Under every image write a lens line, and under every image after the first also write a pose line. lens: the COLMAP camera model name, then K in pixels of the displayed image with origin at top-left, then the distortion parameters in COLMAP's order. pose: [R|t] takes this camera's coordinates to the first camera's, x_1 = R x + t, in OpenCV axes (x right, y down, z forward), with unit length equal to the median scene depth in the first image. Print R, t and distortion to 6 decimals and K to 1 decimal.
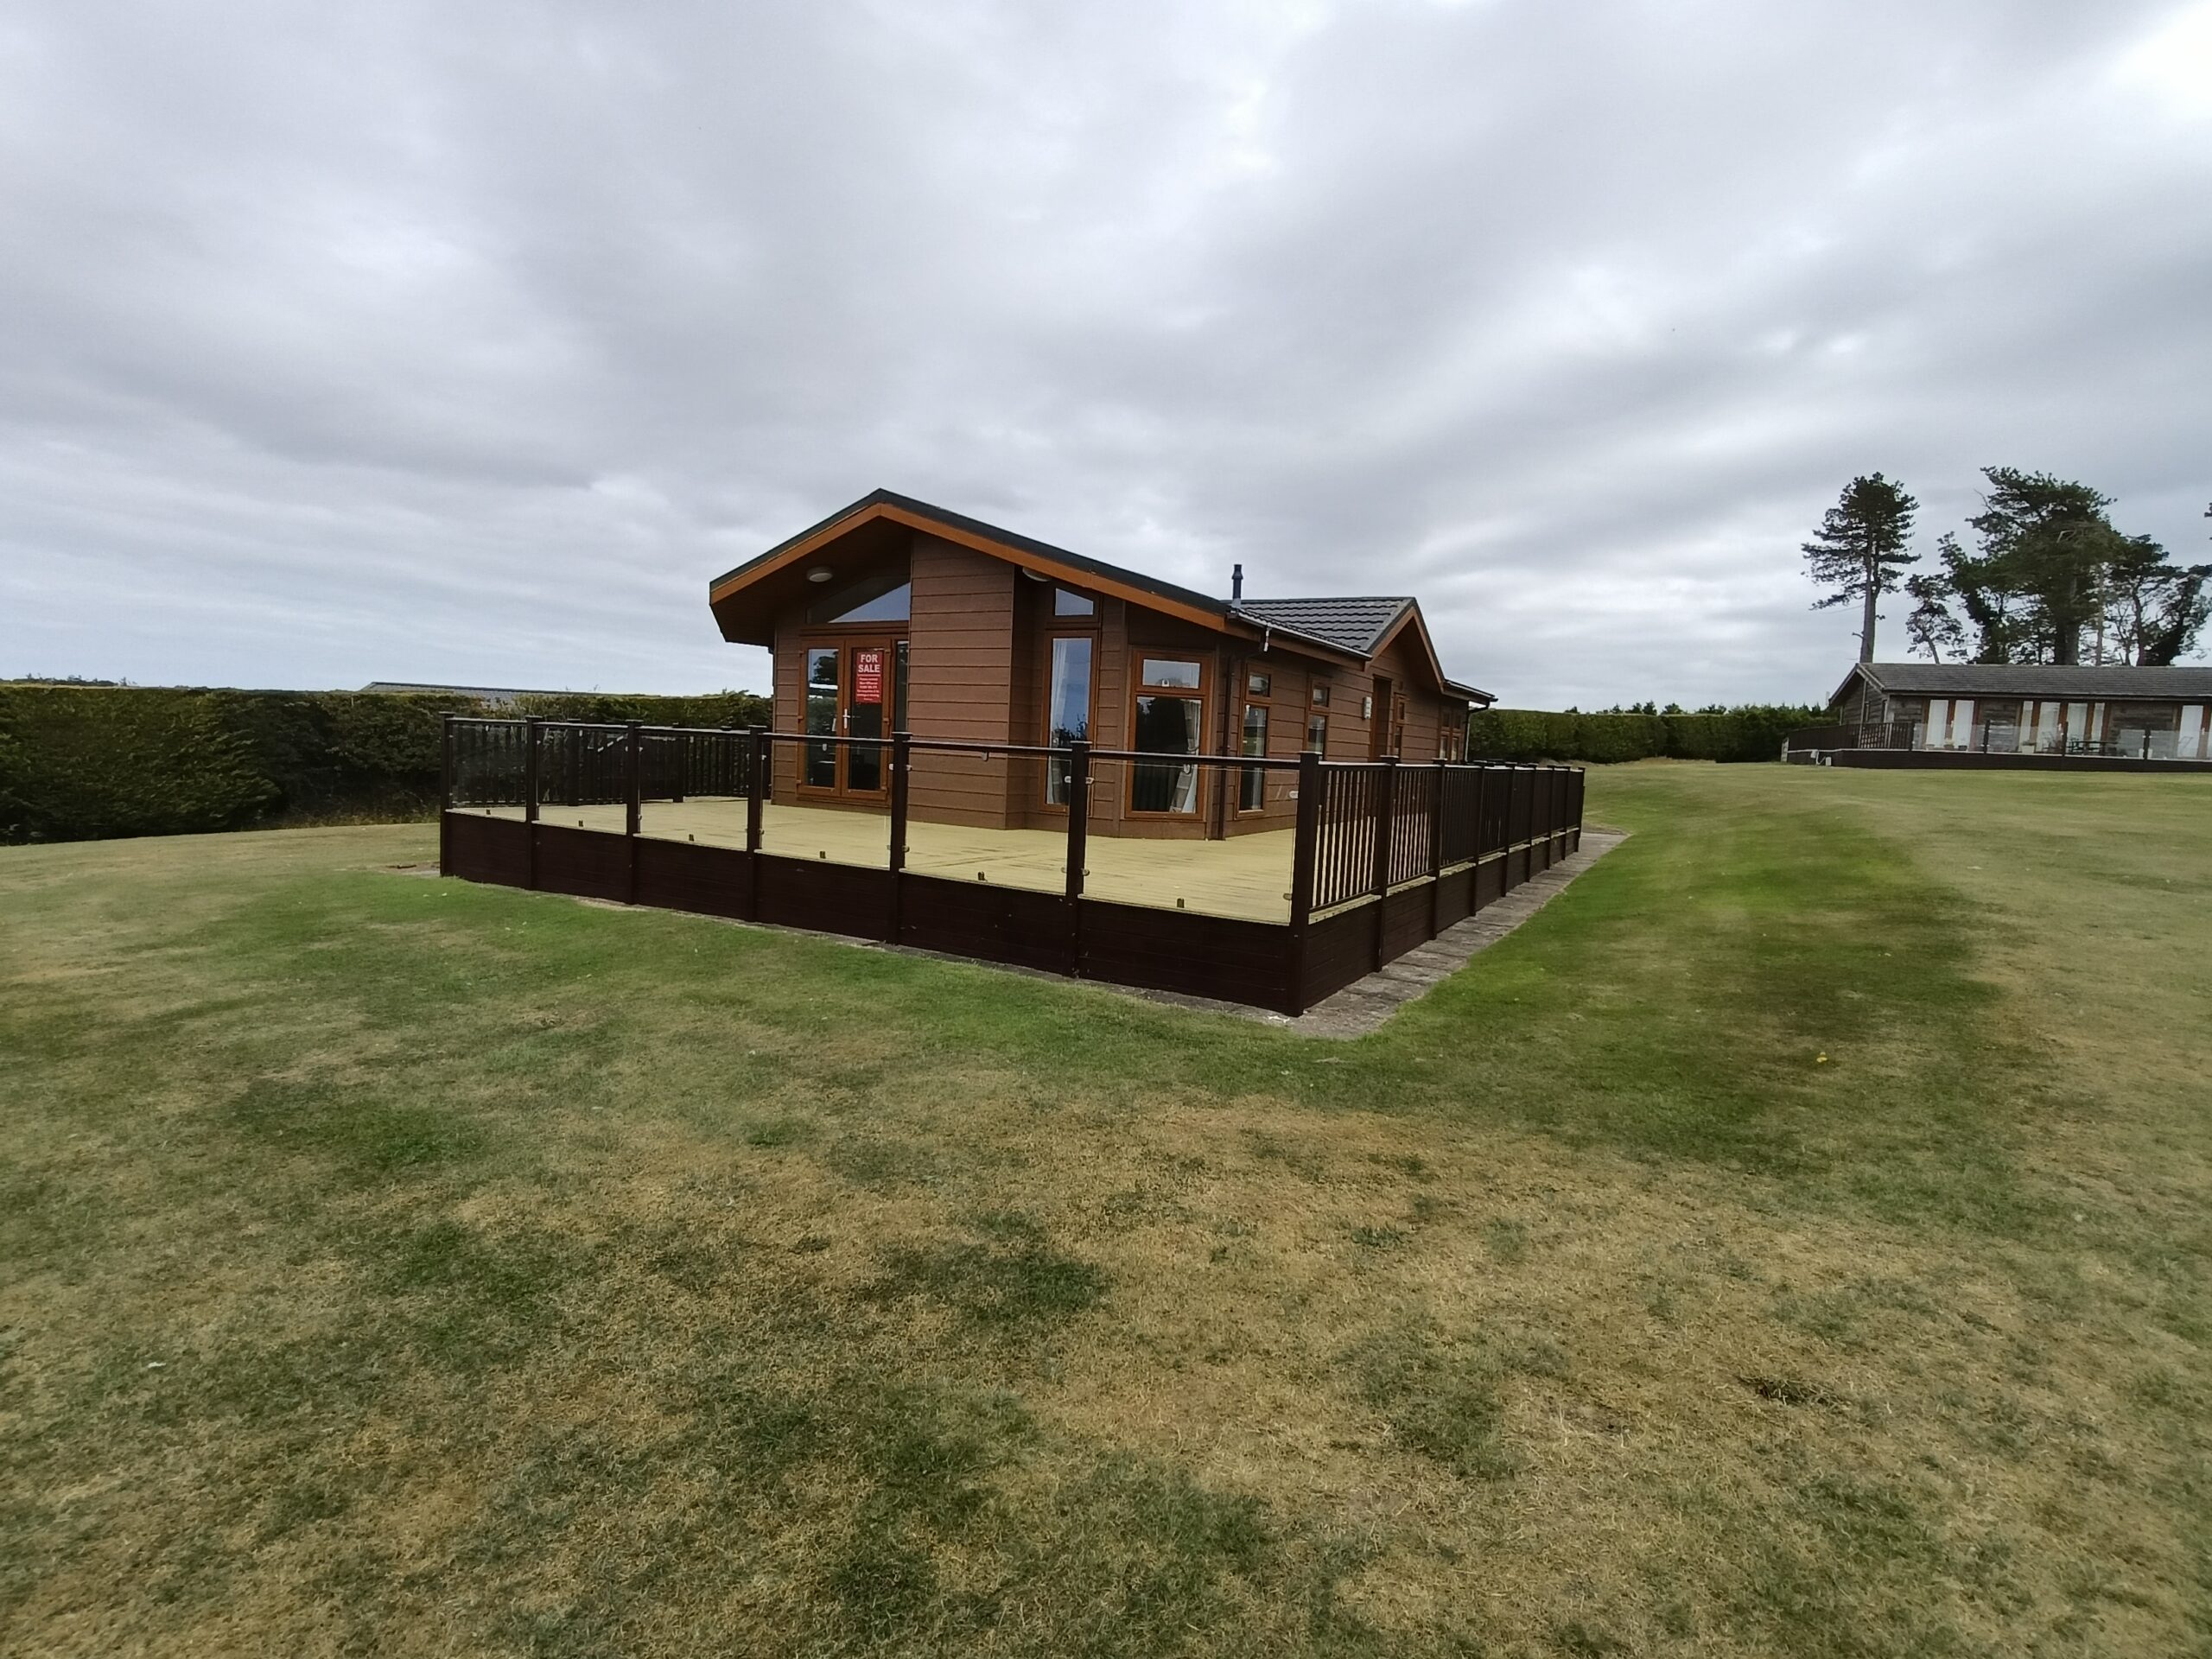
lens RADIAL K [[1046.0, 0, 1104.5], [0, 1046.0, 819.1], [0, 0, 1]] dist [-0.005845, 0.006640]
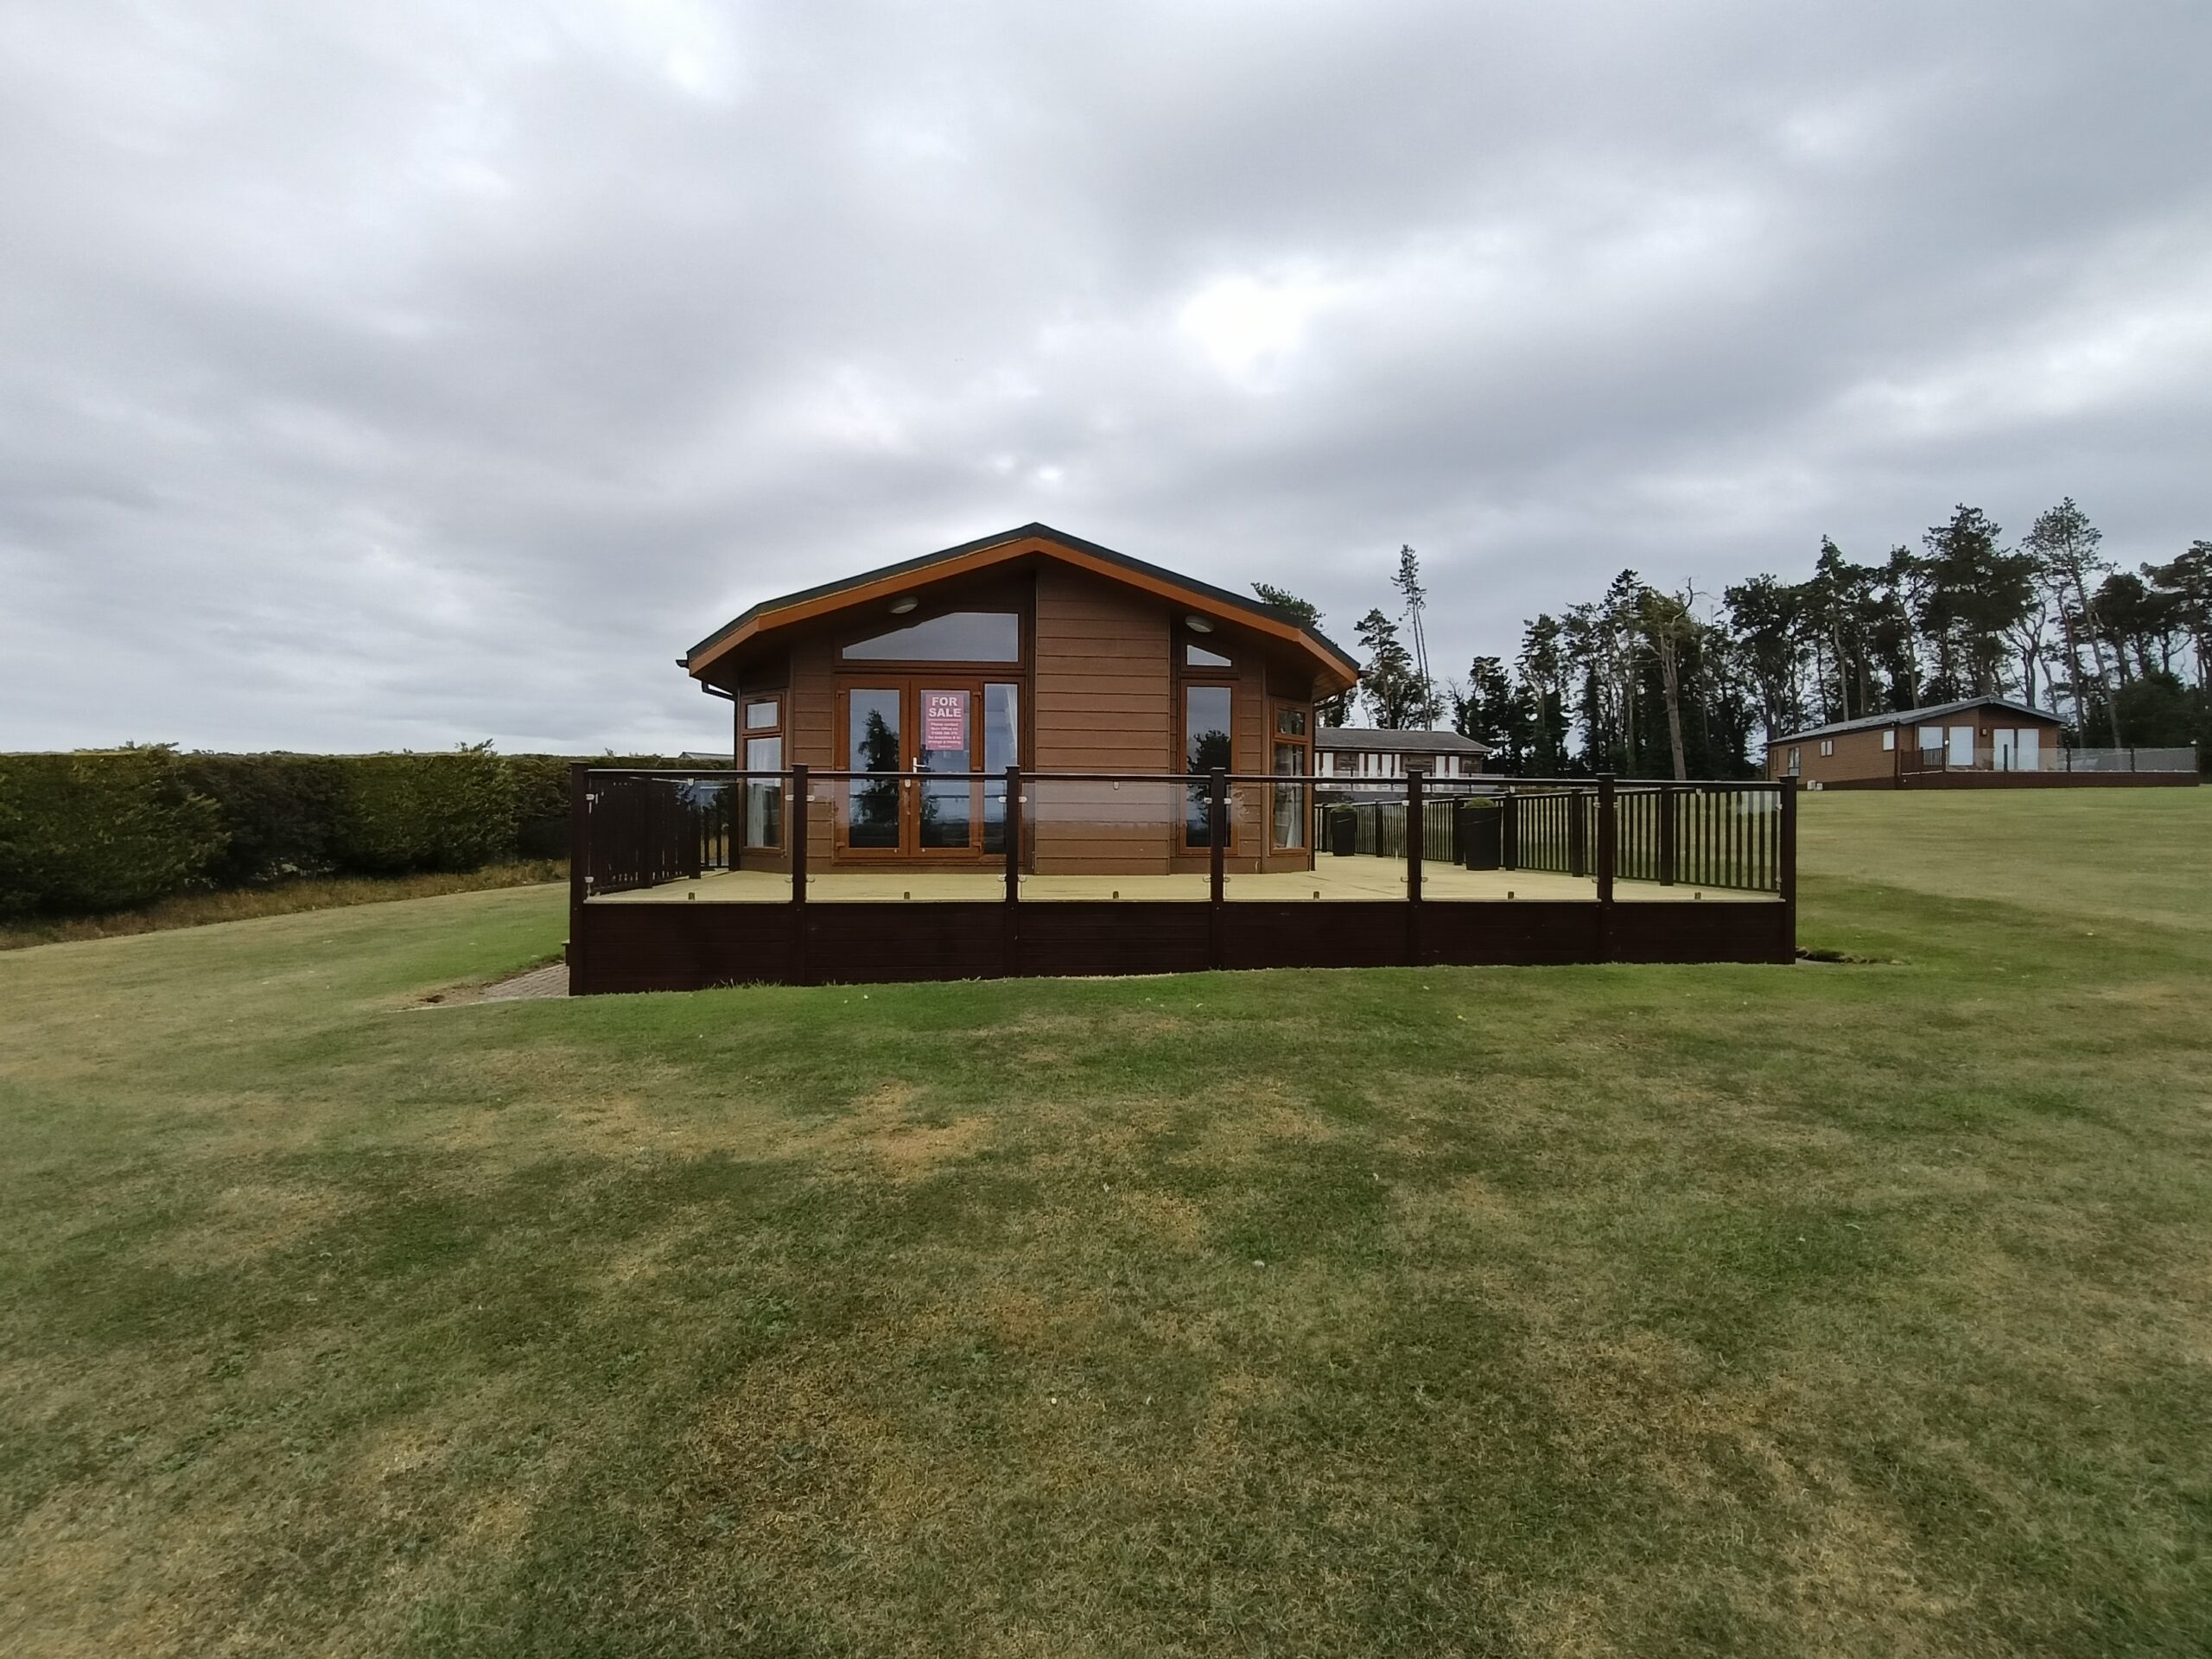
lens RADIAL K [[1046.0, 0, 1112.3], [0, 1046.0, 824.0], [0, 0, 1]] dist [-0.005845, 0.006640]
pose [[0.808628, -0.044364, 0.586645, -0.114657], [0.074464, 0.996851, -0.027255, -0.002872], [-0.583589, 0.065723, 0.809385, 0.035775]]
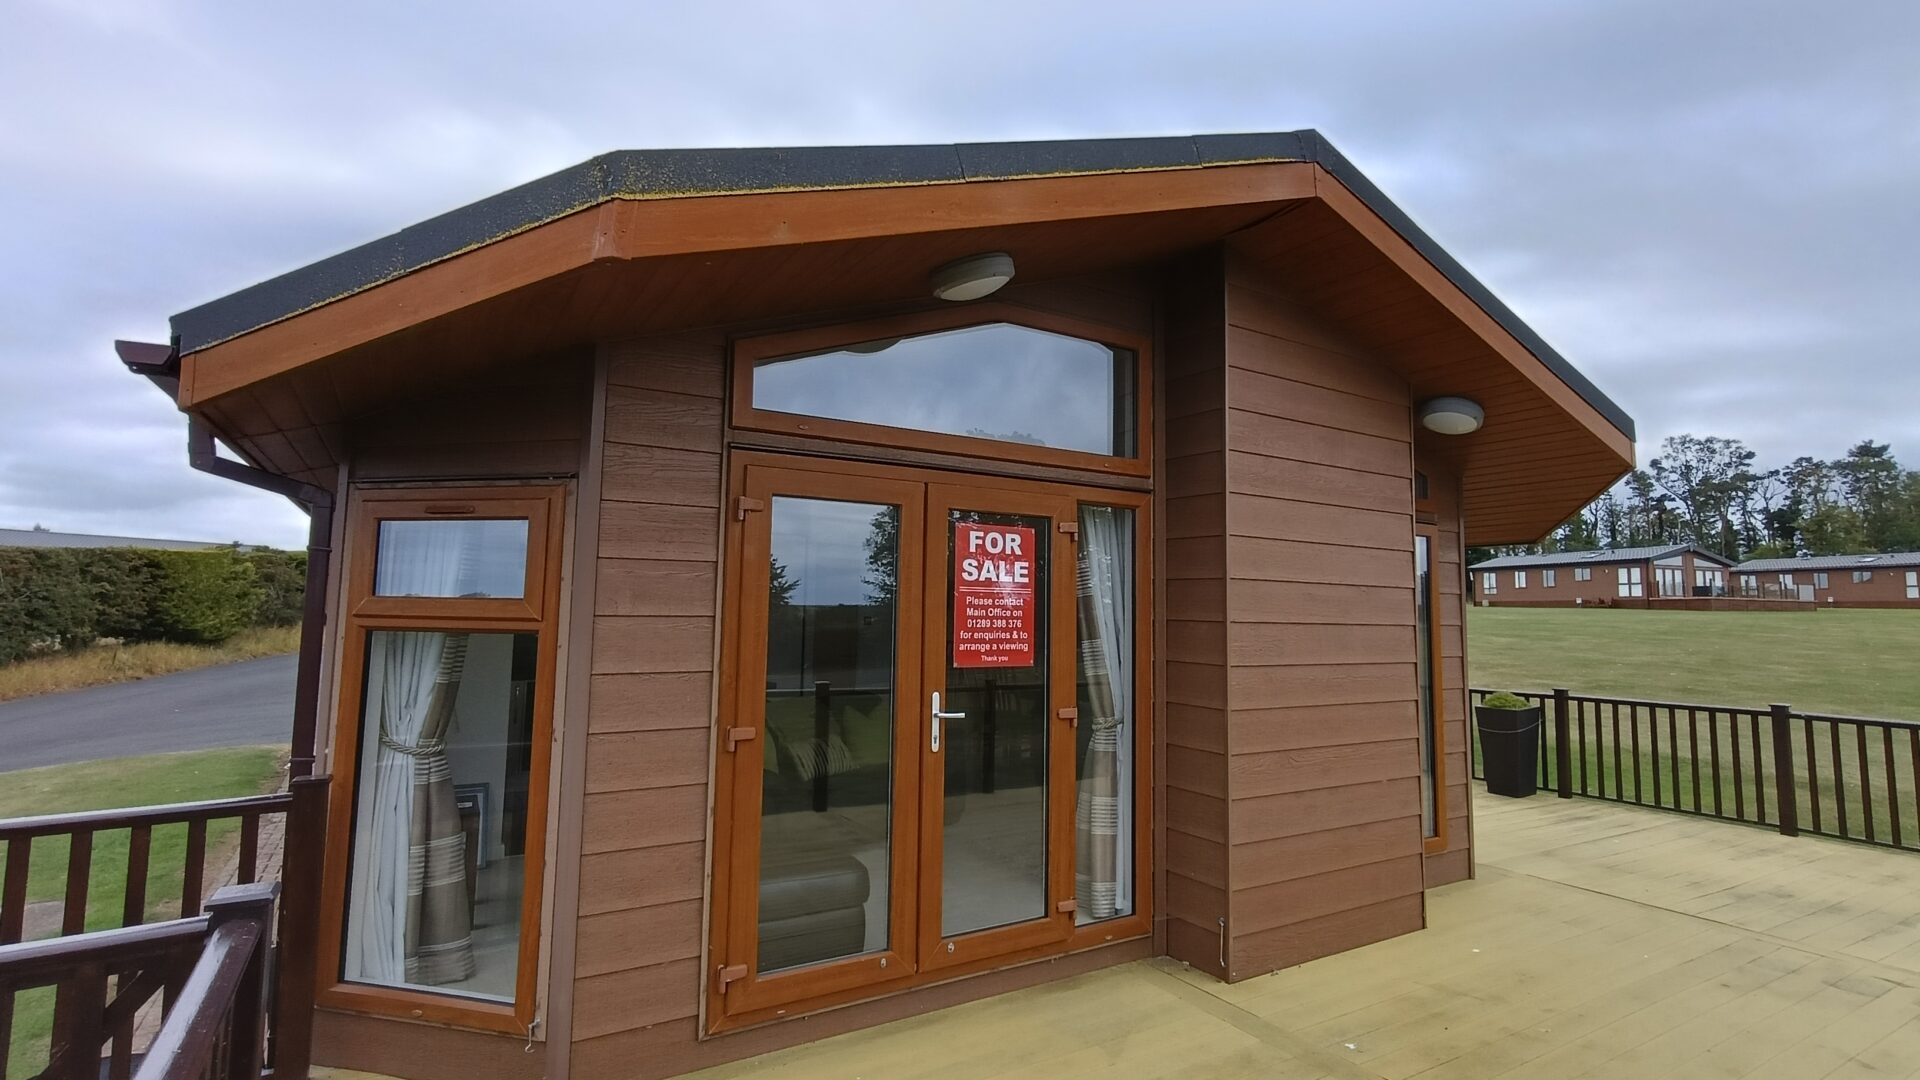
lens RADIAL K [[905.4, 0, 951.5], [0, 905.4, 540.9], [0, 0, 1]] dist [-0.002213, 0.001655]
pose [[0.466968, 0.040842, 0.883330, -0.090906], [0.070845, 0.993994, -0.083410, -0.023315], [-0.881432, 0.101529, 0.461270, 0.156334]]
